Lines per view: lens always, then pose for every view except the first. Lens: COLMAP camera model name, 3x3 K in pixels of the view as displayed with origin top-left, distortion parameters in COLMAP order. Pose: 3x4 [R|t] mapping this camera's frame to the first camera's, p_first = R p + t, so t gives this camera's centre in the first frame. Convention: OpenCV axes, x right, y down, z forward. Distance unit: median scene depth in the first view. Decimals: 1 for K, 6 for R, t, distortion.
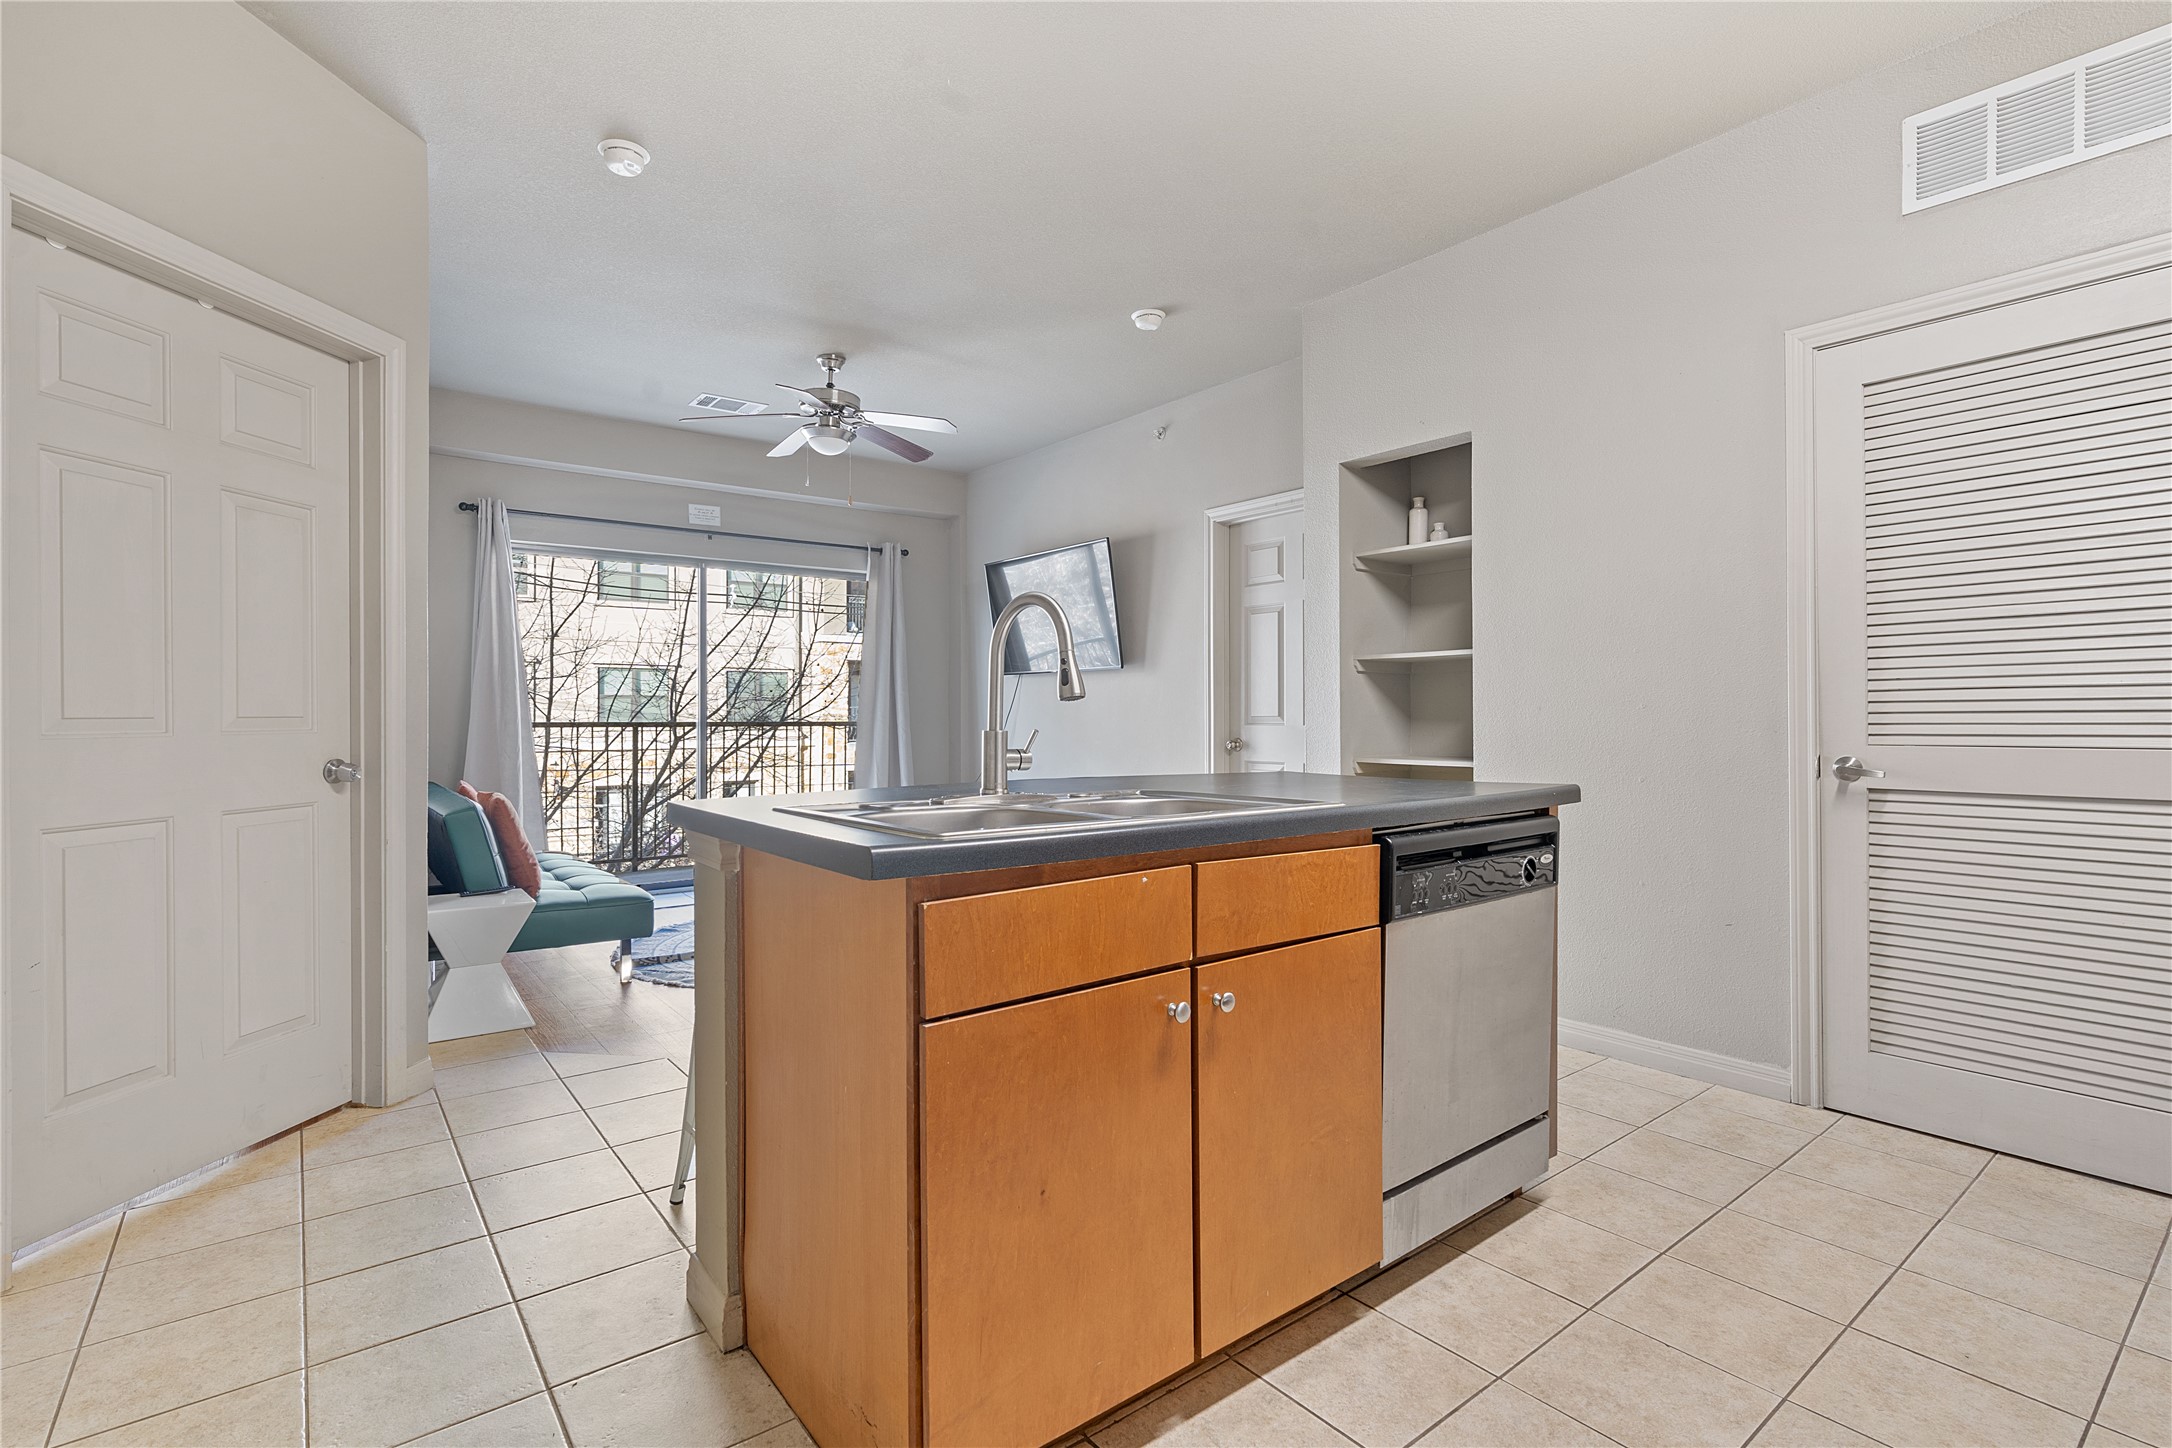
lens RADIAL K [[1010.3, 0, 1090.3], [0, 1010.3, 719.9], [0, 0, 1]] dist [-0.001722, 0.000198]
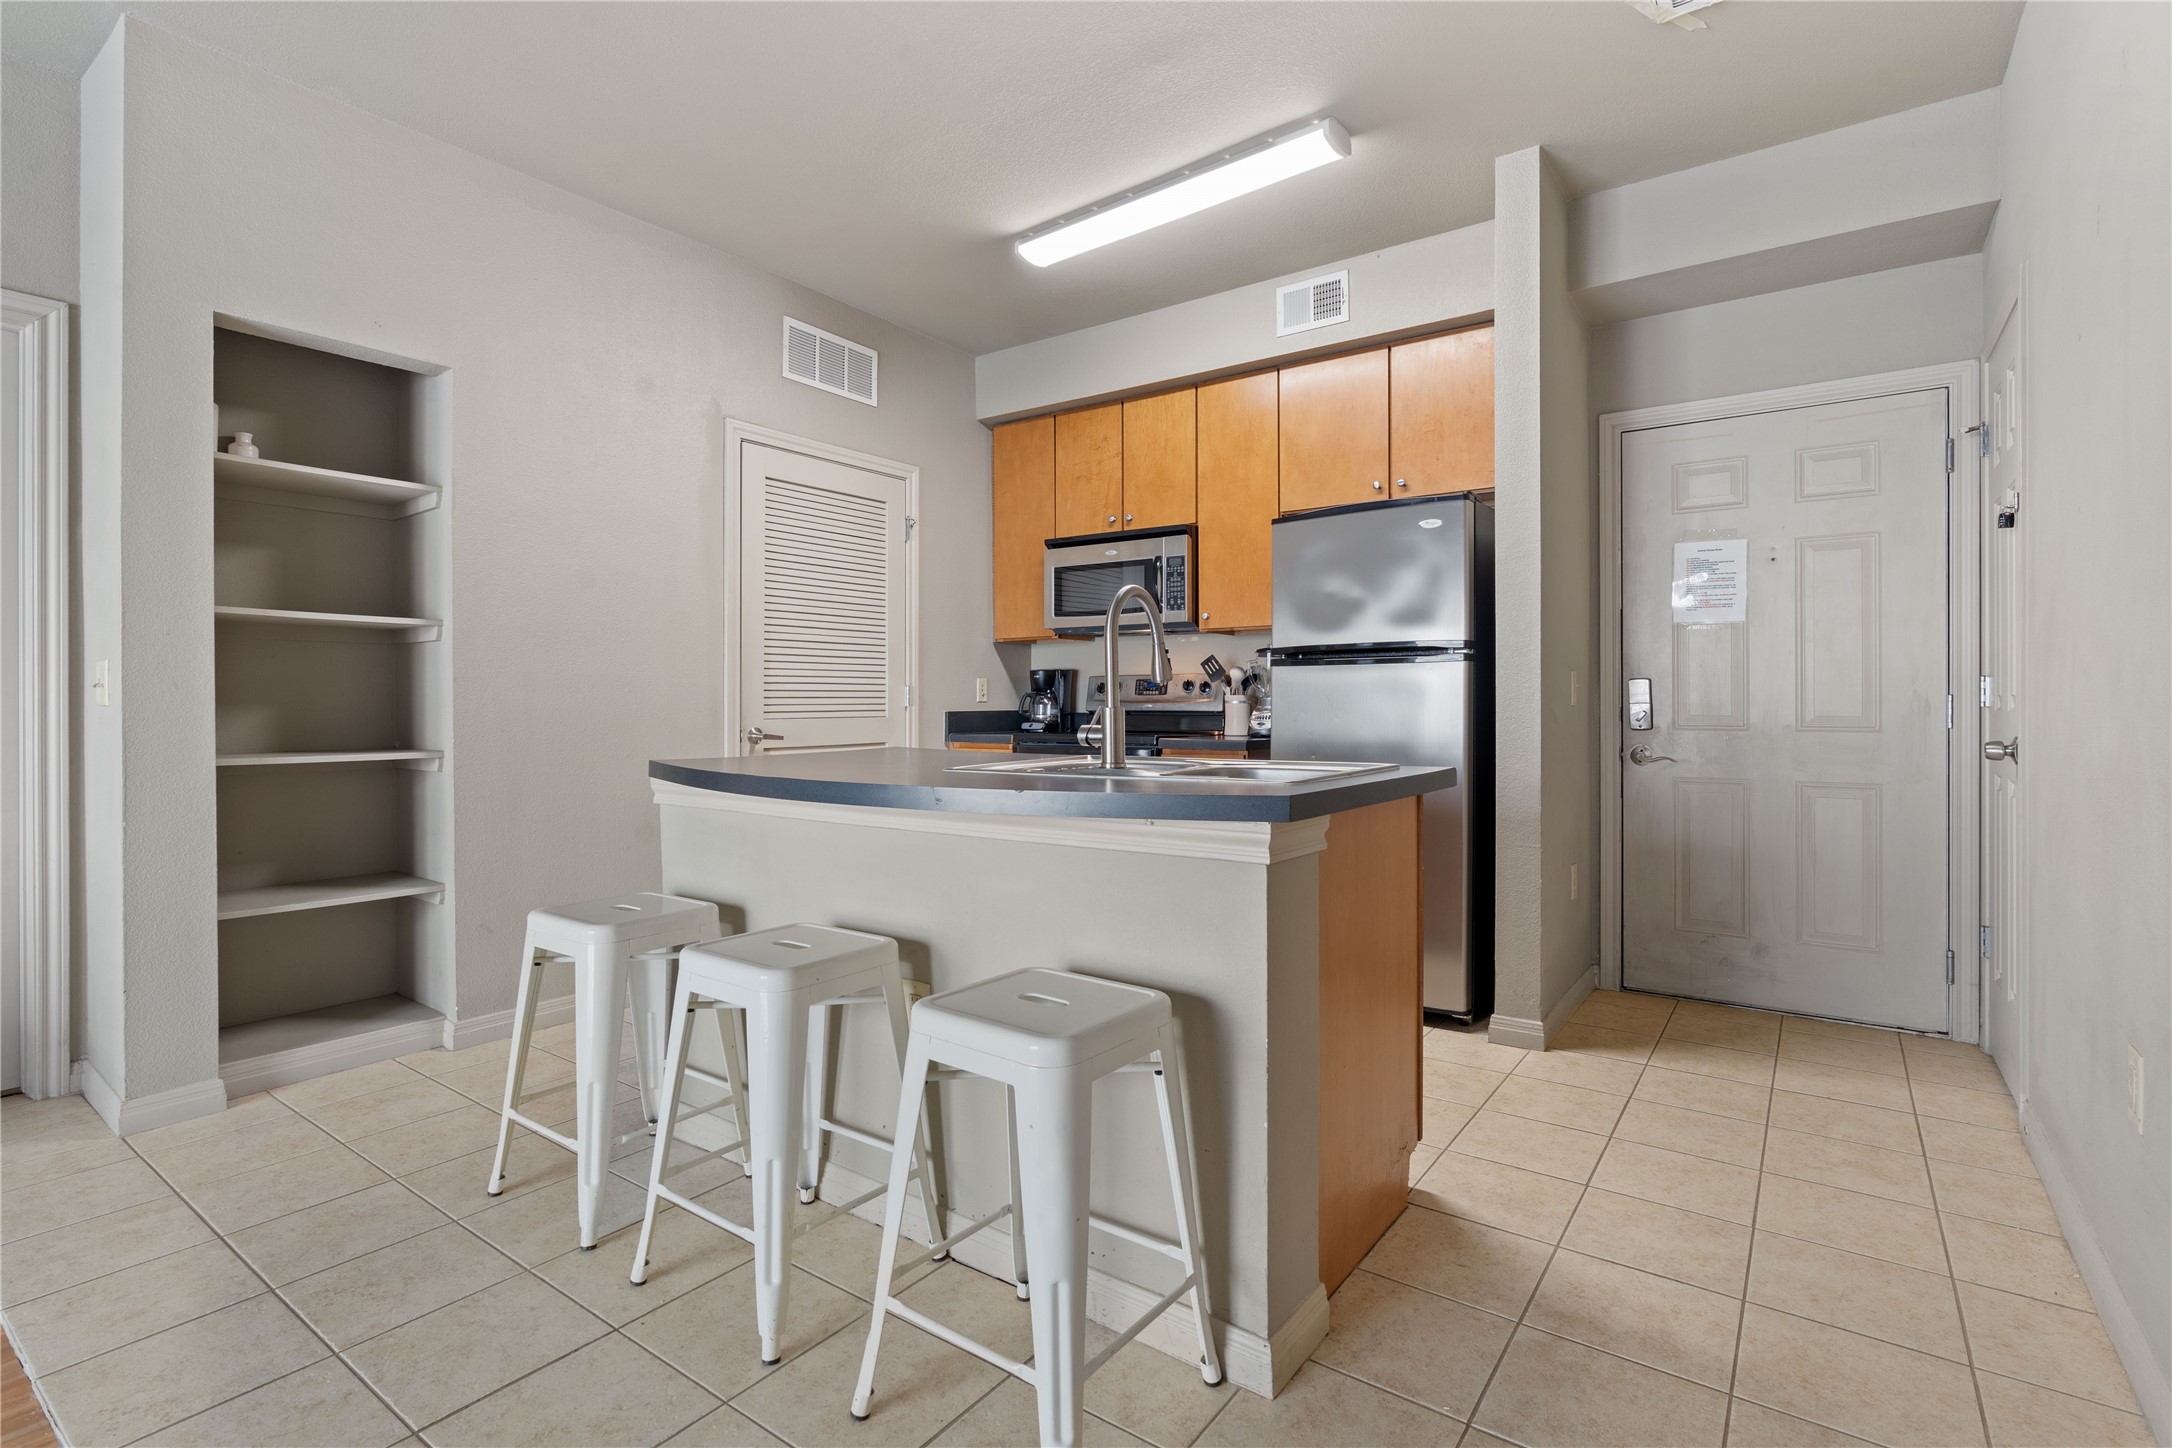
lens RADIAL K [[1010.3, 0, 1087.0], [0, 1010.3, 710.8], [0, 0, 1]] dist [-0.001722, 0.000198]
pose [[-0.273249, -0.002170, 0.961941, -0.786615], [0.007975, 0.999958, 0.004522, 0.009628], [-0.961910, 0.008907, -0.273220, 0.941749]]
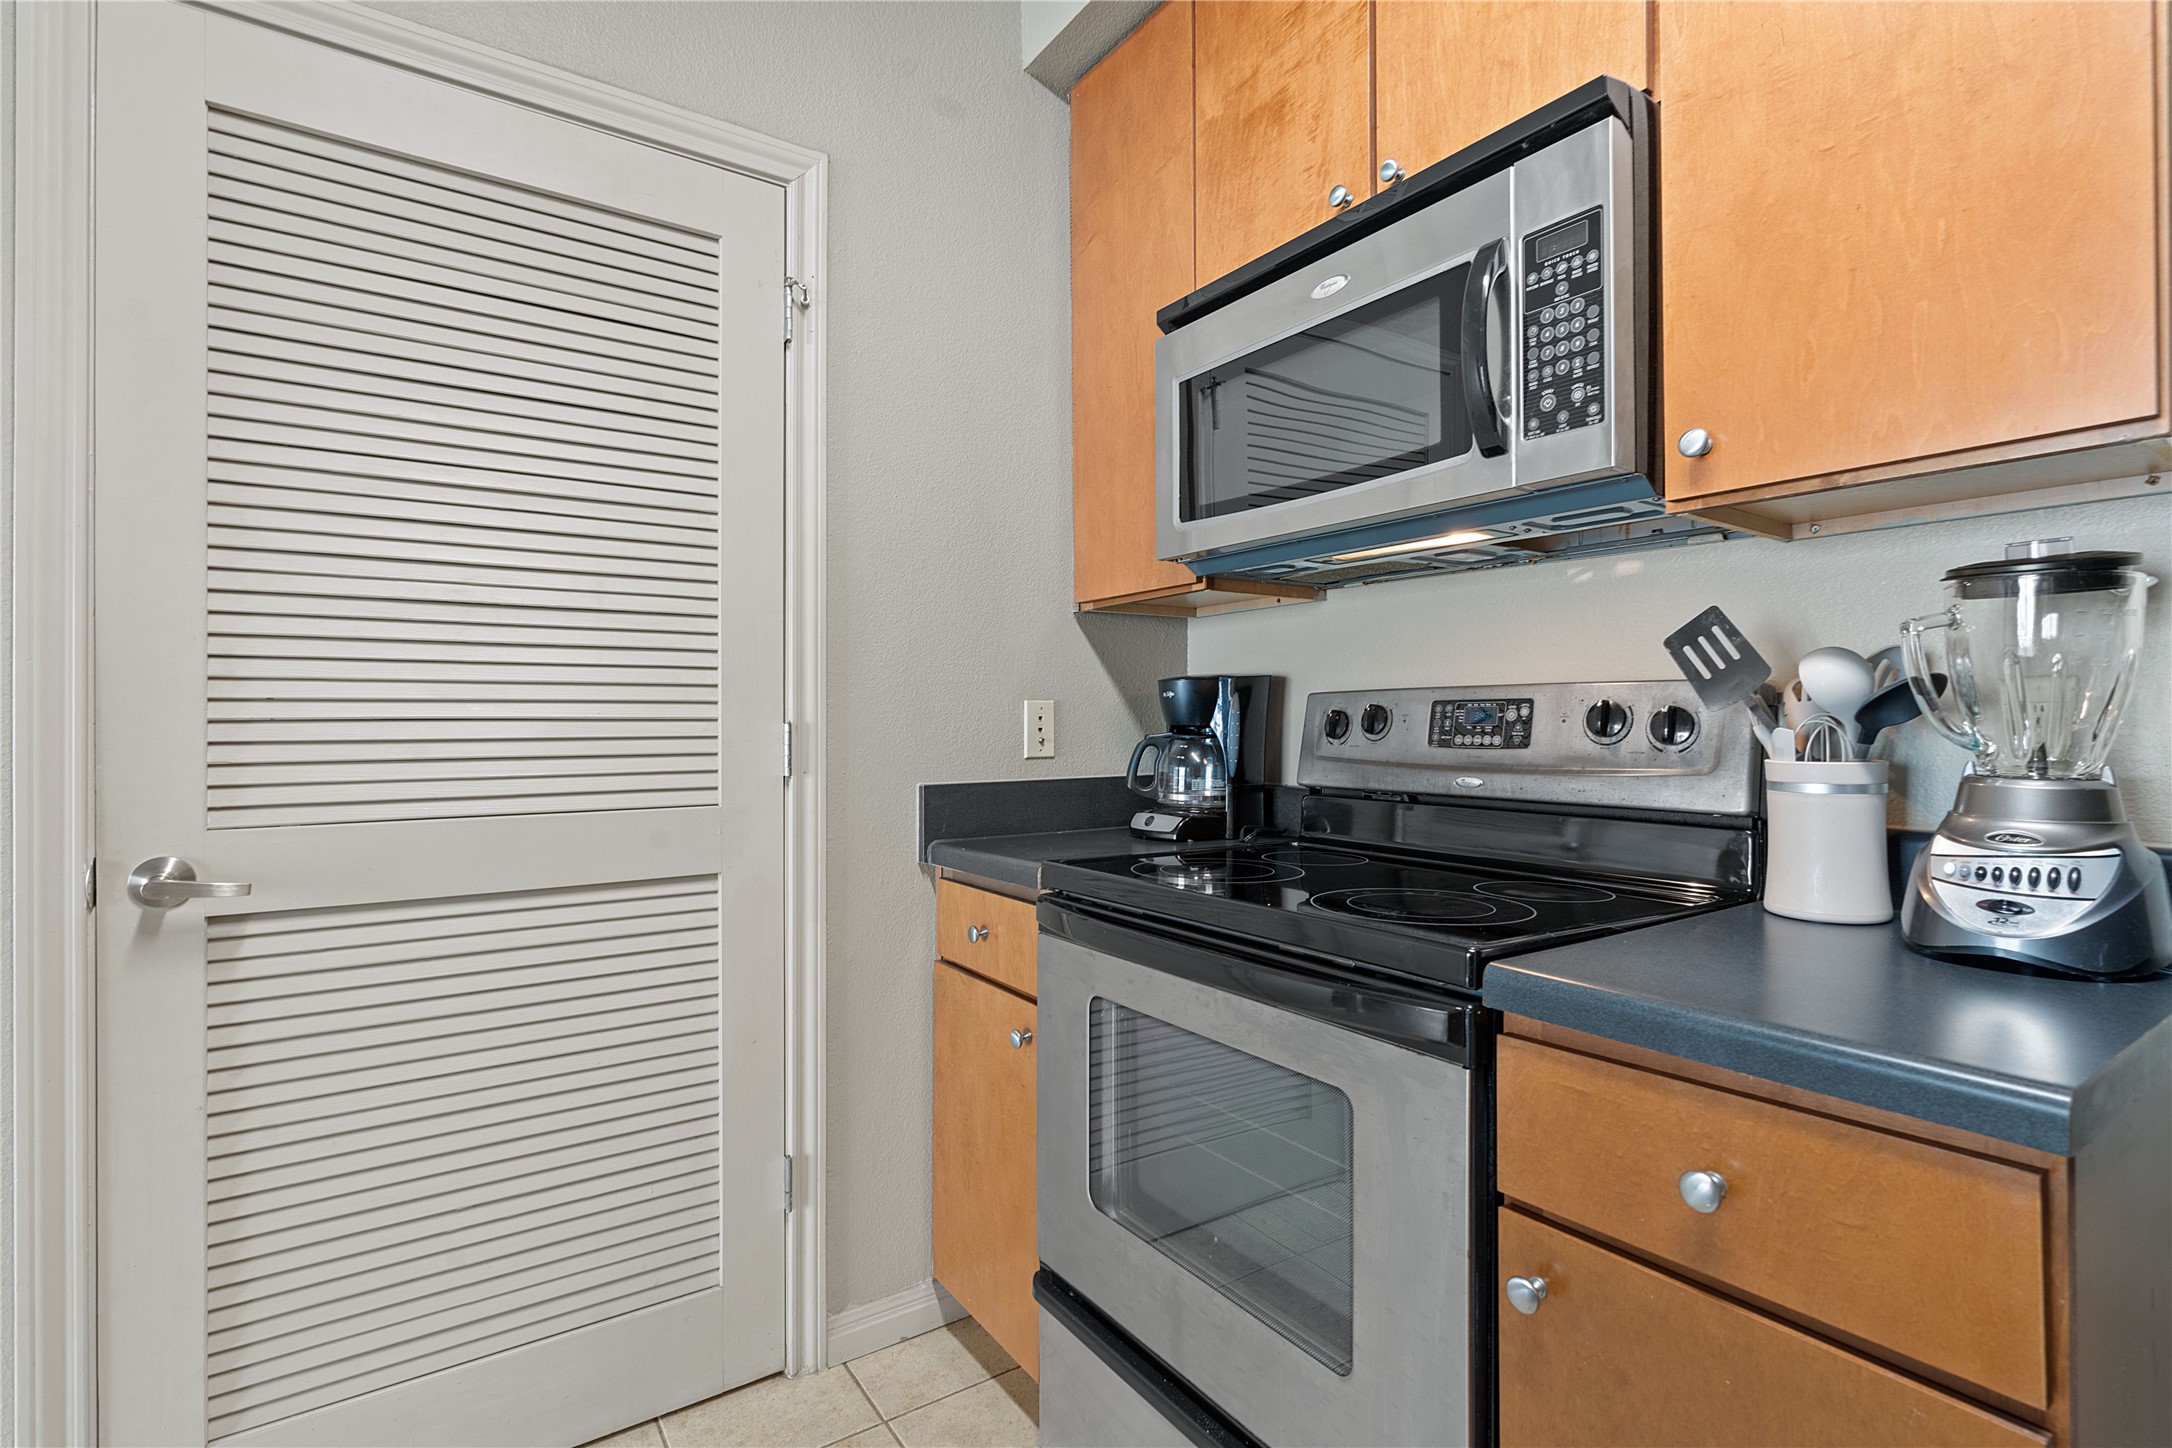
lens RADIAL K [[1010.3, 0, 1085.6], [0, 1010.3, 719.0], [0, 0, 1]] dist [-0.001722, 0.000198]
pose [[0.070869, 0.005886, 0.997468, 0.303177], [0.007326, 0.999953, -0.006421, -0.023532], [-0.997459, 0.007762, 0.070822, 0.529275]]
